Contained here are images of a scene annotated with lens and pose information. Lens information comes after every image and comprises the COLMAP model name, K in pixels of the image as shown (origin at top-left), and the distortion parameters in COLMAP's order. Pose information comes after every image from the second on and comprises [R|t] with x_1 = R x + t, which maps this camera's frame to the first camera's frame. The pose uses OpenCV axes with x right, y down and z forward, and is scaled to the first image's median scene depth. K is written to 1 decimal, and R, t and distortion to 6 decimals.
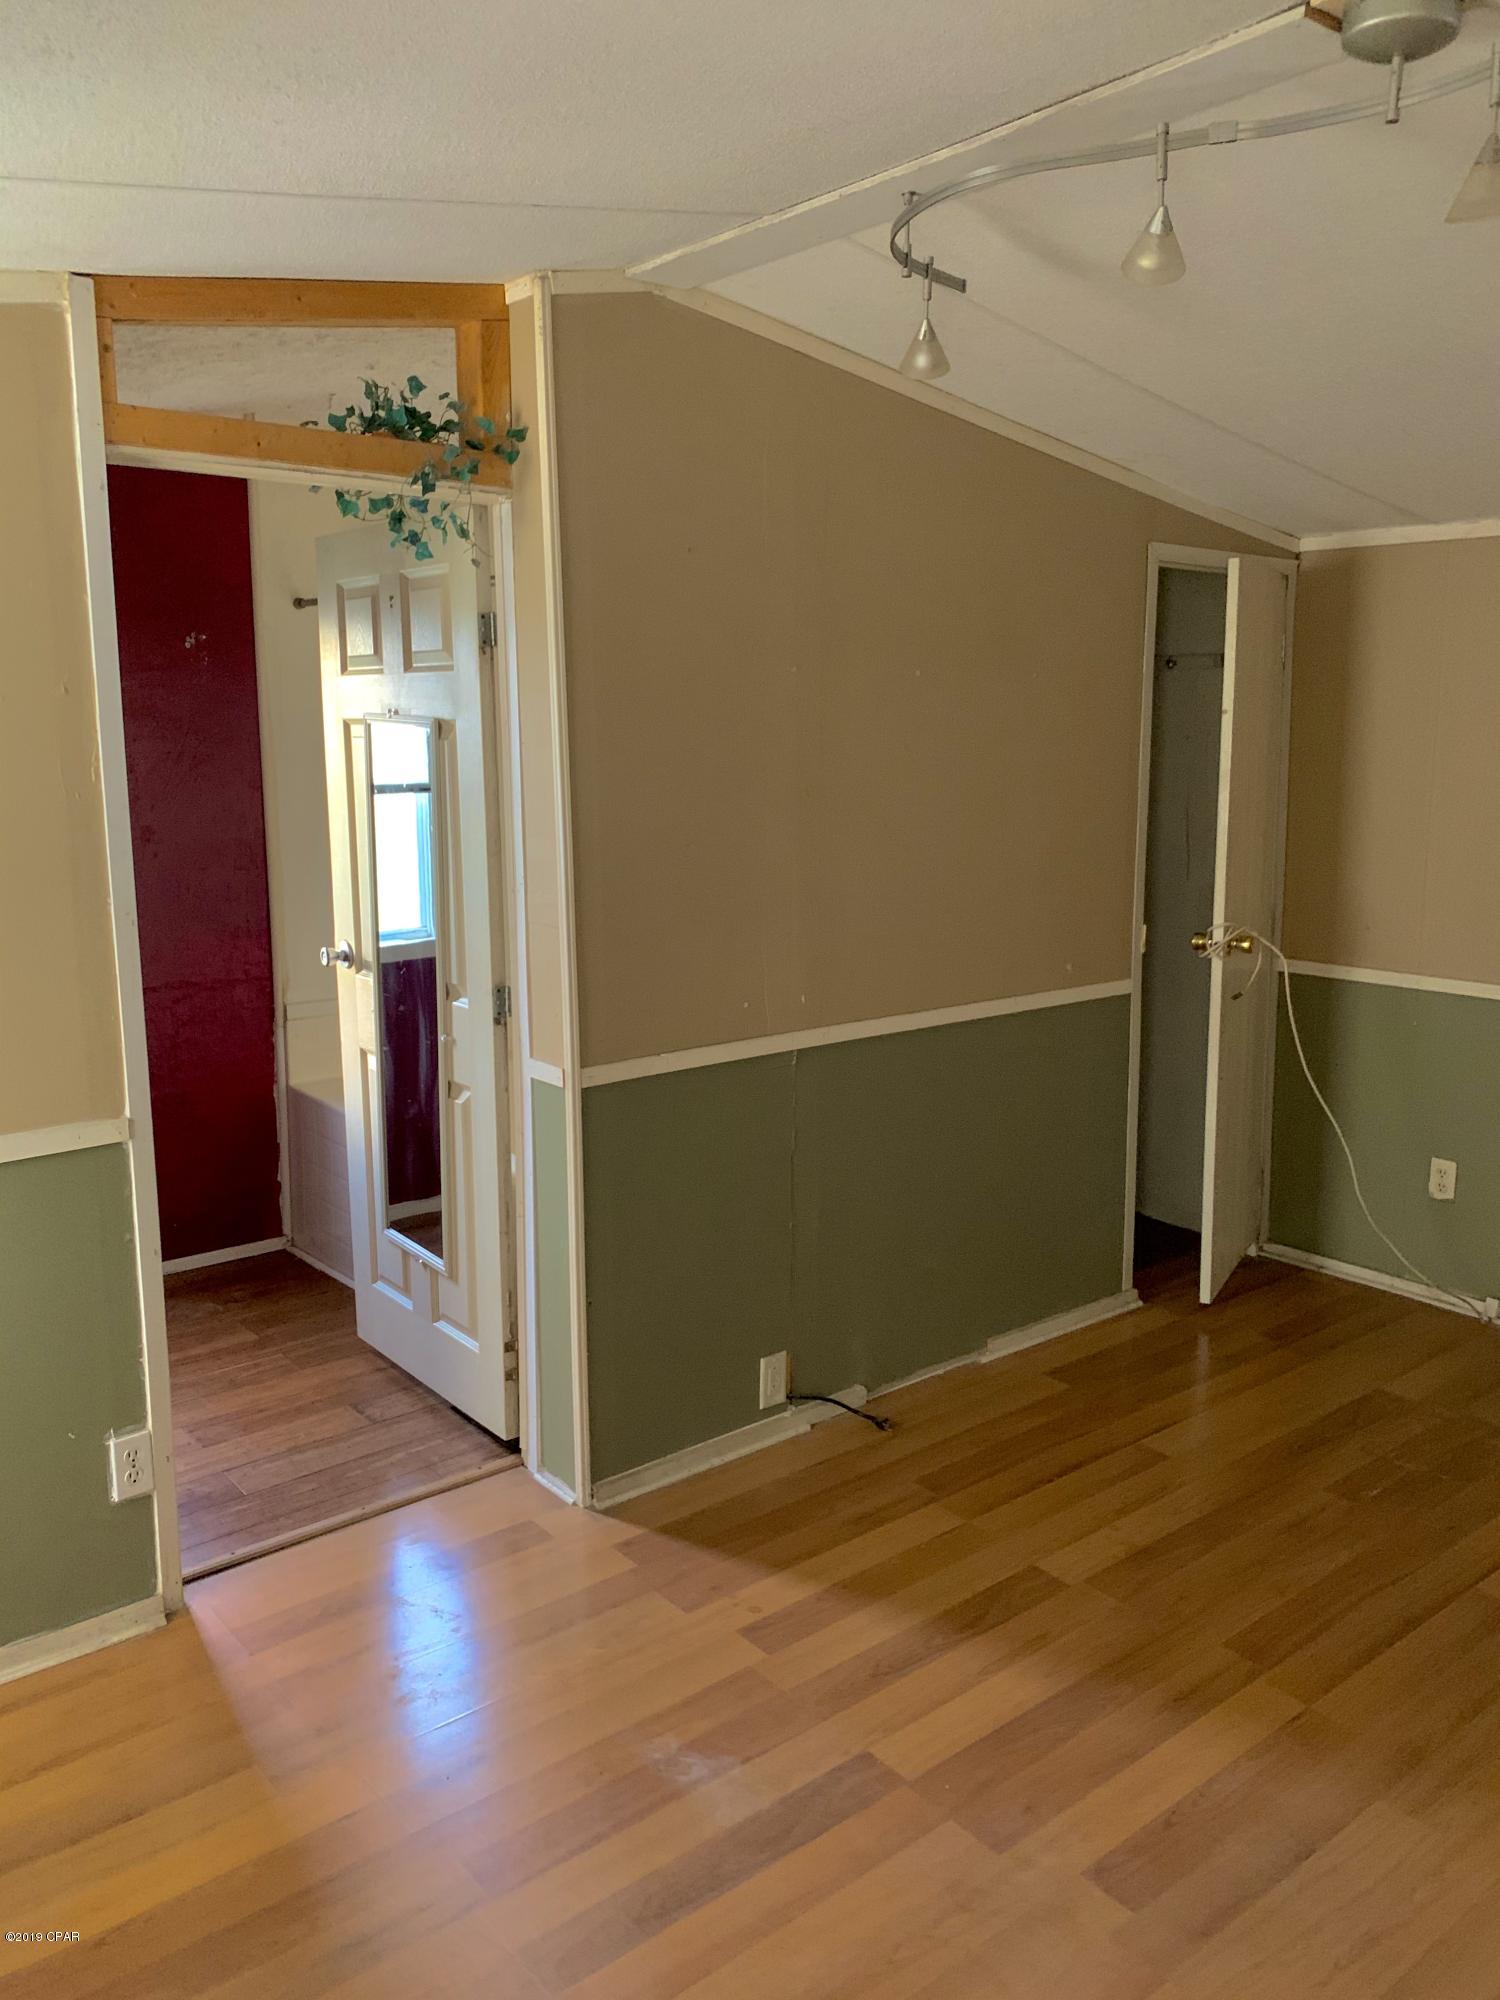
lens RADIAL K [[1550.5, 0, 754.6], [0, 1550.5, 993.9], [0, 0, 1]] dist [0.025447, -0.018582]
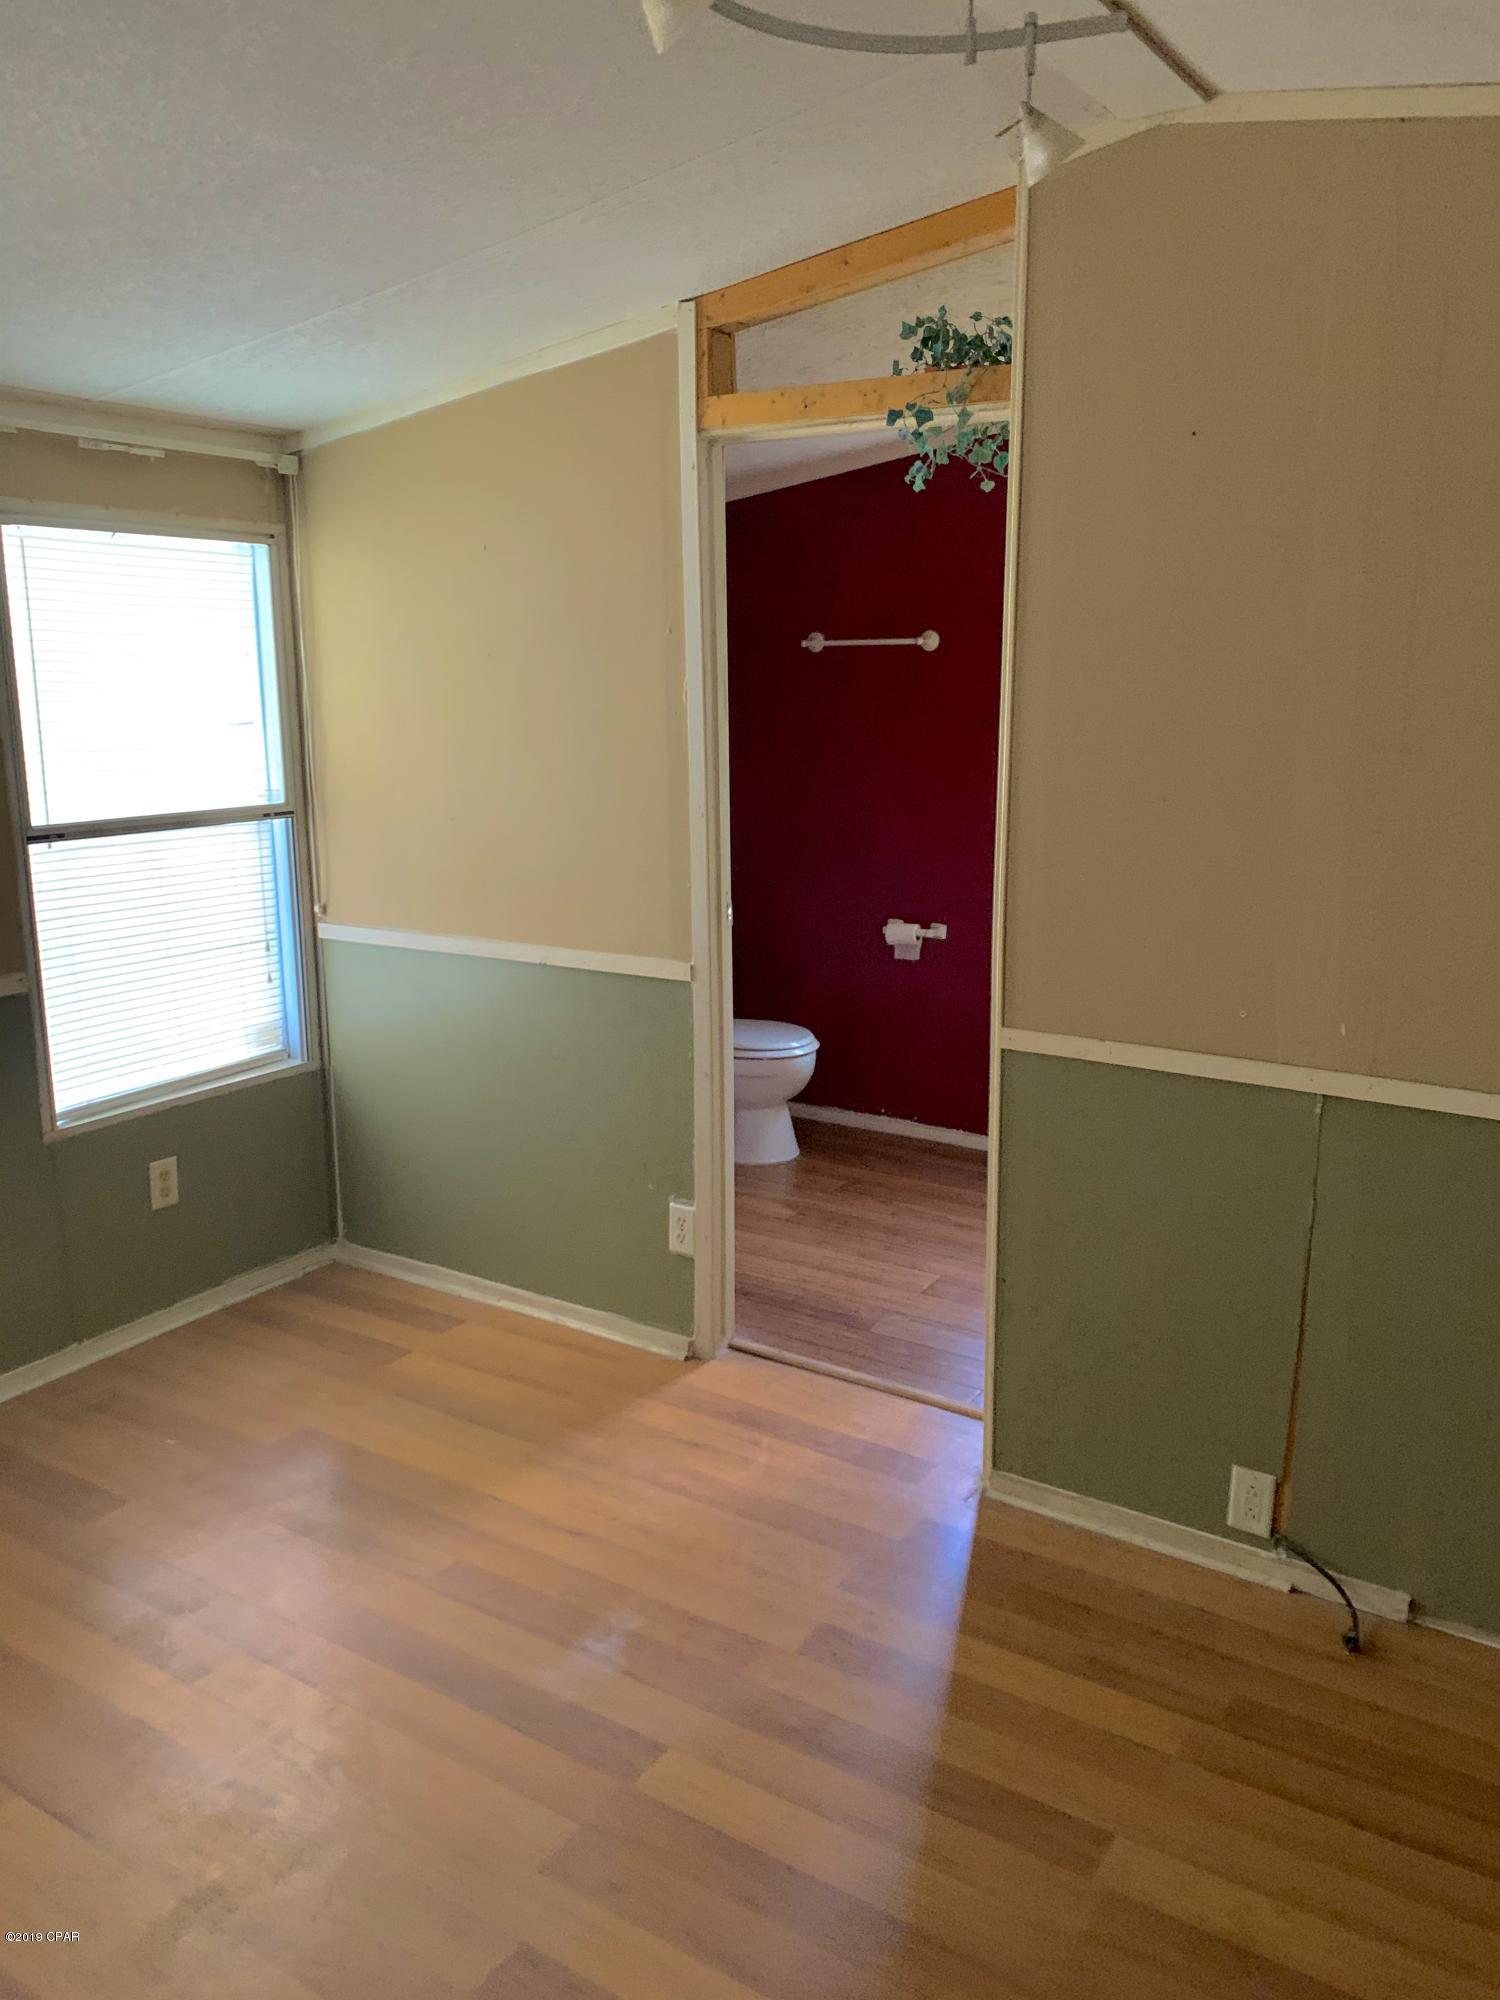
lens RADIAL K [[1550.5, 0, 804.5], [0, 1550.5, 987.9], [0, 0, 1]] dist [0.025447, -0.018582]
pose [[0.316551, 0.198160, -0.927646, 0.745088], [-0.168807, 0.974095, 0.150479, -0.099938], [0.933434, 0.108958, 0.341802, 0.595201]]
